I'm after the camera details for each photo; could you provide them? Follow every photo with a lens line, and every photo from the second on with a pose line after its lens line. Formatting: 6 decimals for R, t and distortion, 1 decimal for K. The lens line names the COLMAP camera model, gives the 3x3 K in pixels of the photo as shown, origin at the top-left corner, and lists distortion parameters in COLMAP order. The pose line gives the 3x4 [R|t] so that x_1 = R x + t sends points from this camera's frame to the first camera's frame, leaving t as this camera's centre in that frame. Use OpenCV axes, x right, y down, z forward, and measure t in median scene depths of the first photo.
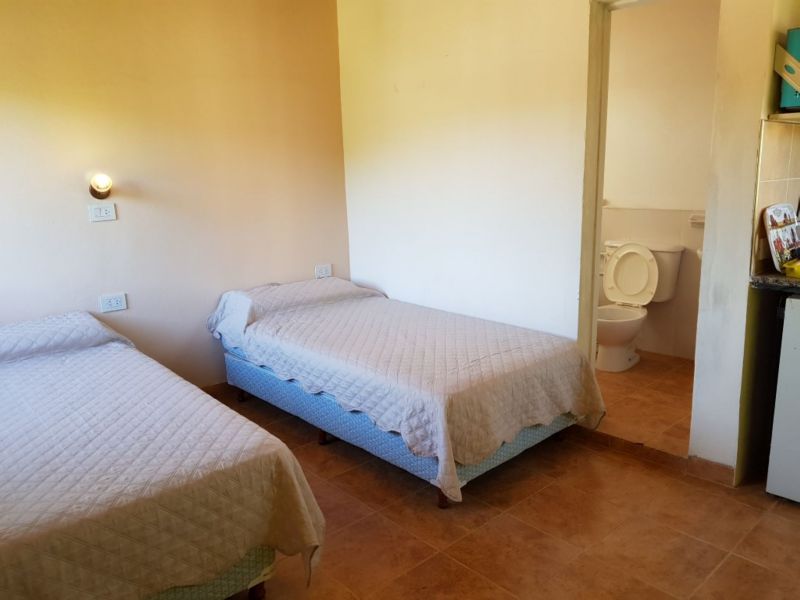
lens RADIAL K [[626.5, 0, 404.3], [0, 626.5, 298.5], [0, 0, 1]] dist [0.127062, -0.238460]
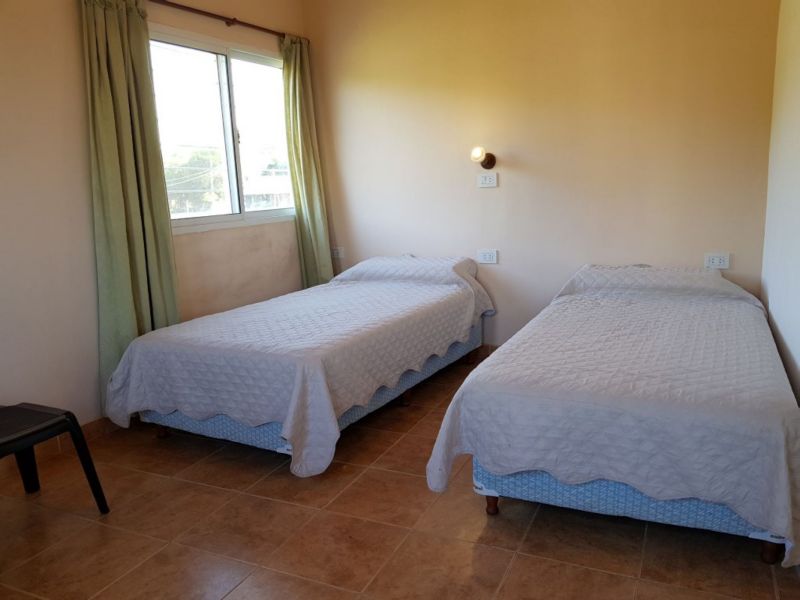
lens RADIAL K [[626.5, 0, 404.3], [0, 626.5, 298.5], [0, 0, 1]] dist [0.127062, -0.238460]
pose [[0.392655, 0.180954, -0.901708, 0.620365], [-0.170723, 0.977753, 0.121872, -0.037339], [0.903701, 0.106089, 0.414812, 0.415127]]
